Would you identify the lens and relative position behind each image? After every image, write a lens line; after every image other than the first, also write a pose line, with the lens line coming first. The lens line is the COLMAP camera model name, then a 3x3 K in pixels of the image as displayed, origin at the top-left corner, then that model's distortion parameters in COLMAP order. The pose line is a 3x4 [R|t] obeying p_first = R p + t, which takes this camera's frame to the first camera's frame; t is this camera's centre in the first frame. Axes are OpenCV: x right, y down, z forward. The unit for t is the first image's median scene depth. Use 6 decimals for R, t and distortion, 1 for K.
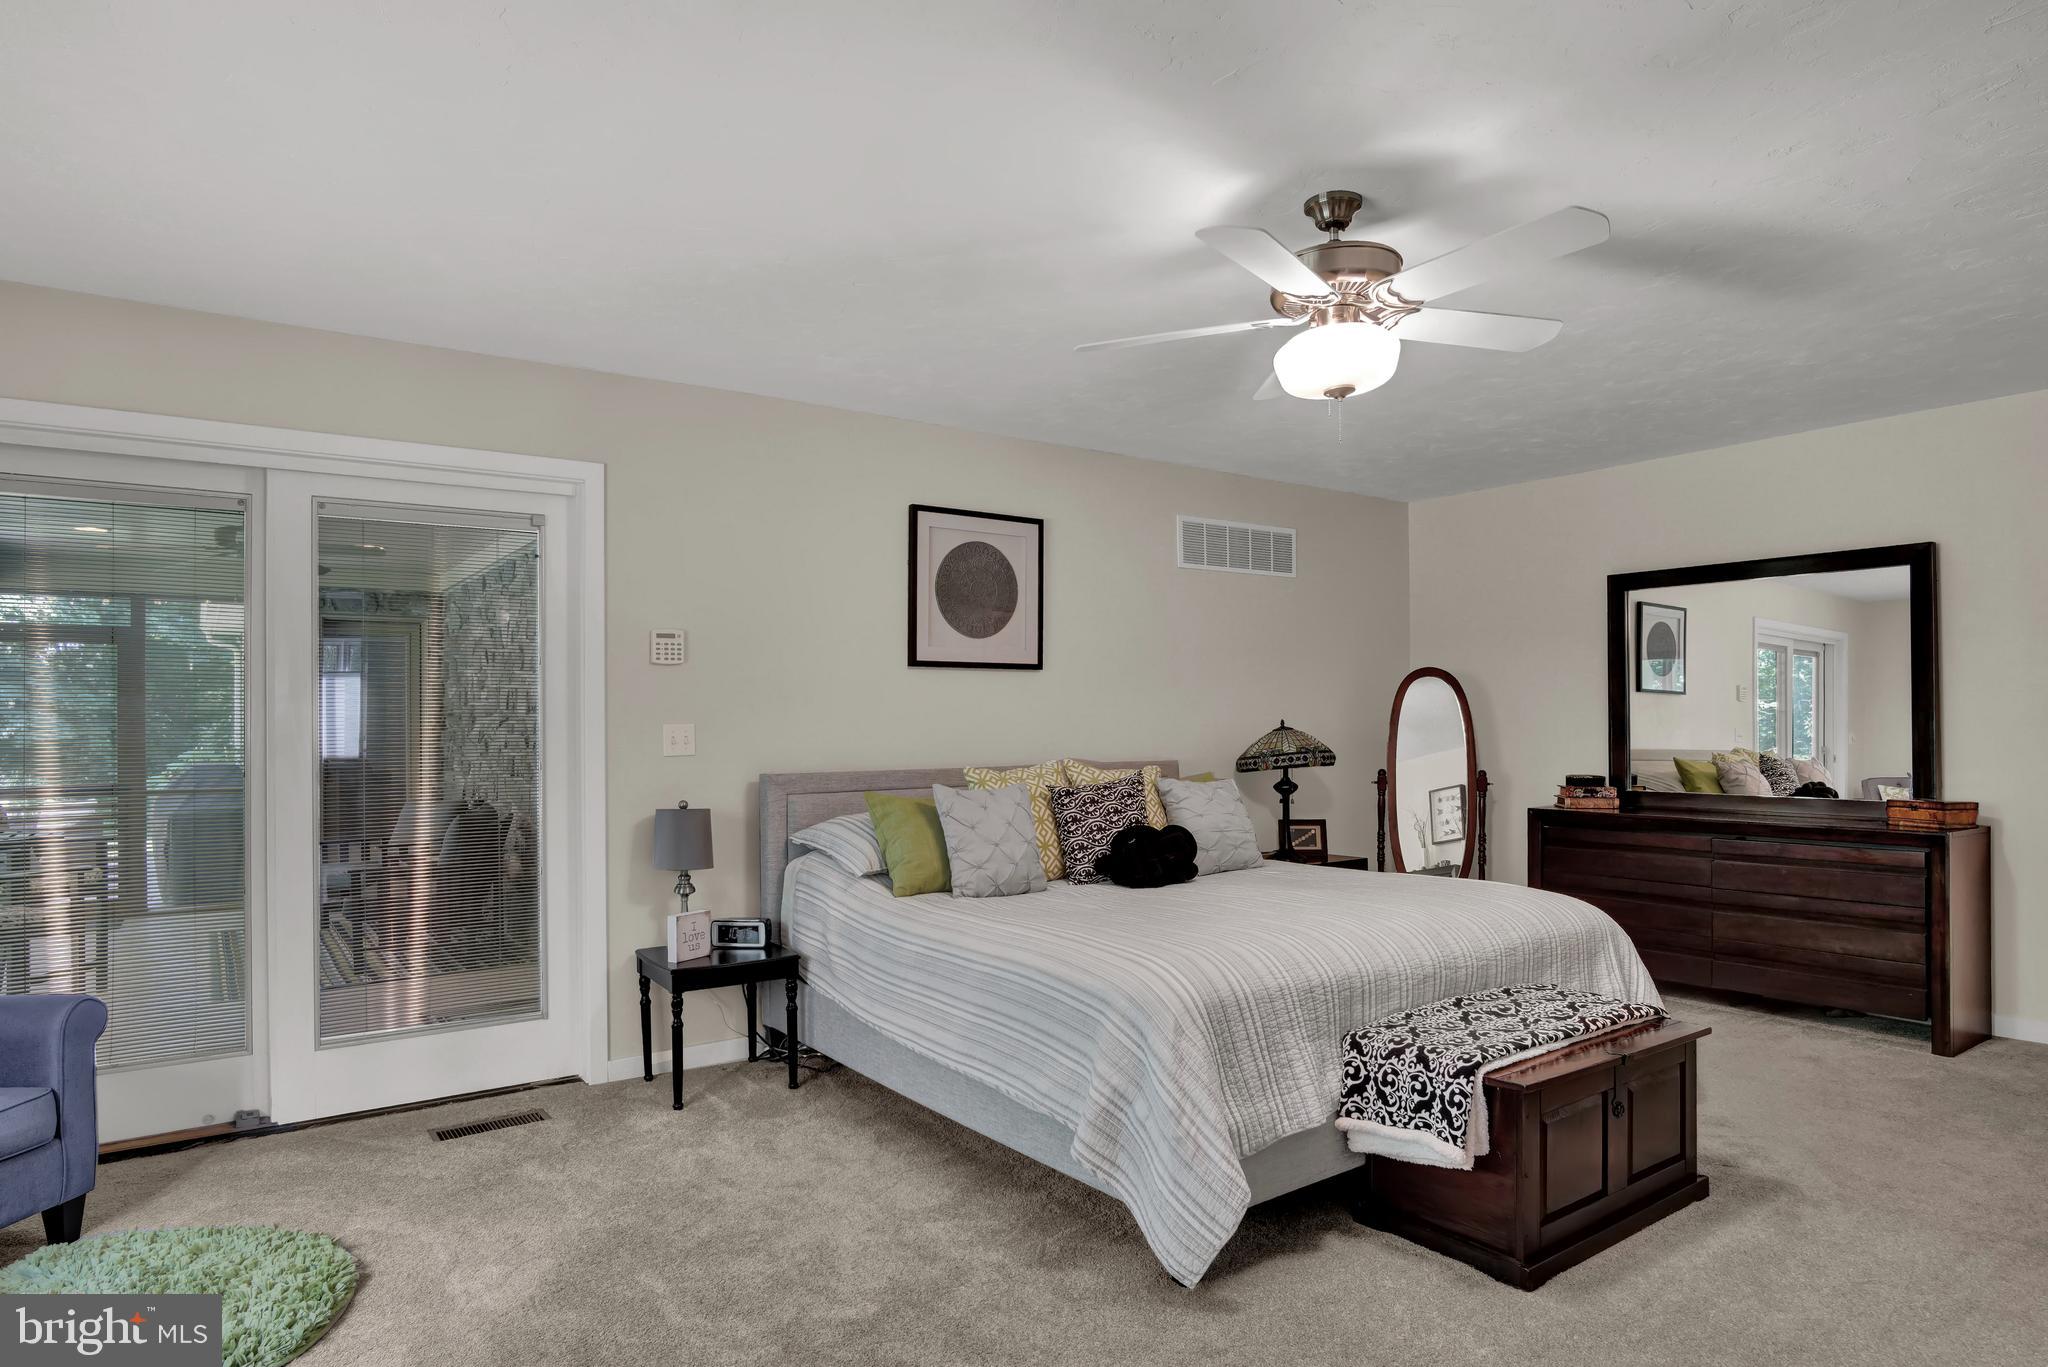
lens RADIAL K [[1167.6, 0, 1028.0], [0, 1167.6, 698.8], [0, 0, 1]] dist [-0.030954, 0.000759]
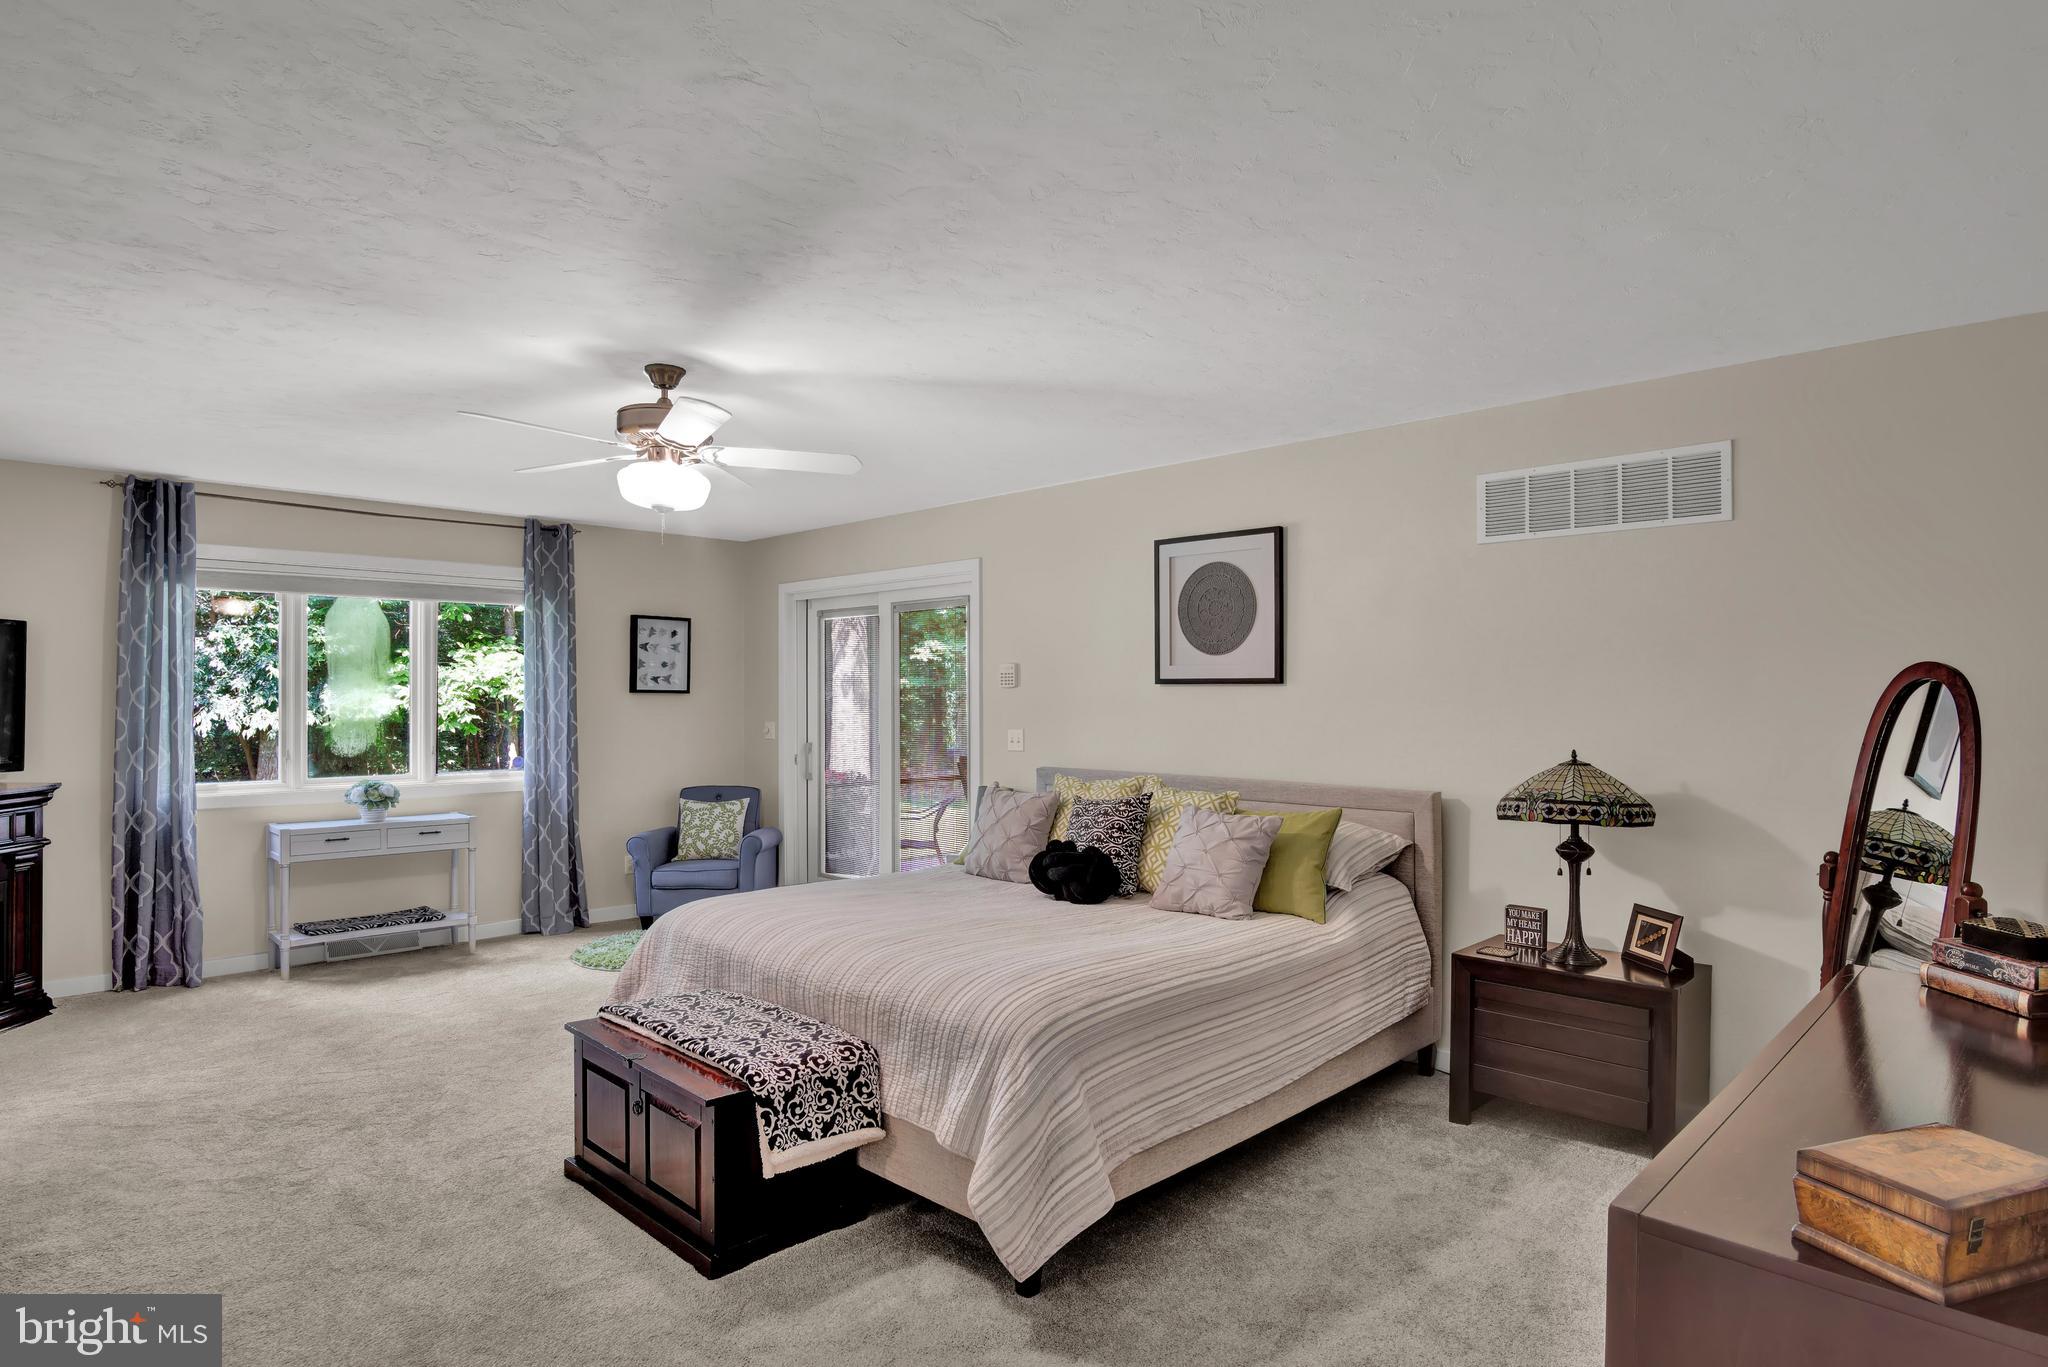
lens RADIAL K [[1110.5, 0, 1027.8], [0, 1110.5, 674.9], [0, 0, 1]] dist [-0.022336, 0.001571]
pose [[0.181107, -0.017407, -0.983309, 0.861496], [0.004344, 0.999848, -0.016900, -0.017619], [0.983454, -0.001211, 0.181155, 0.632630]]
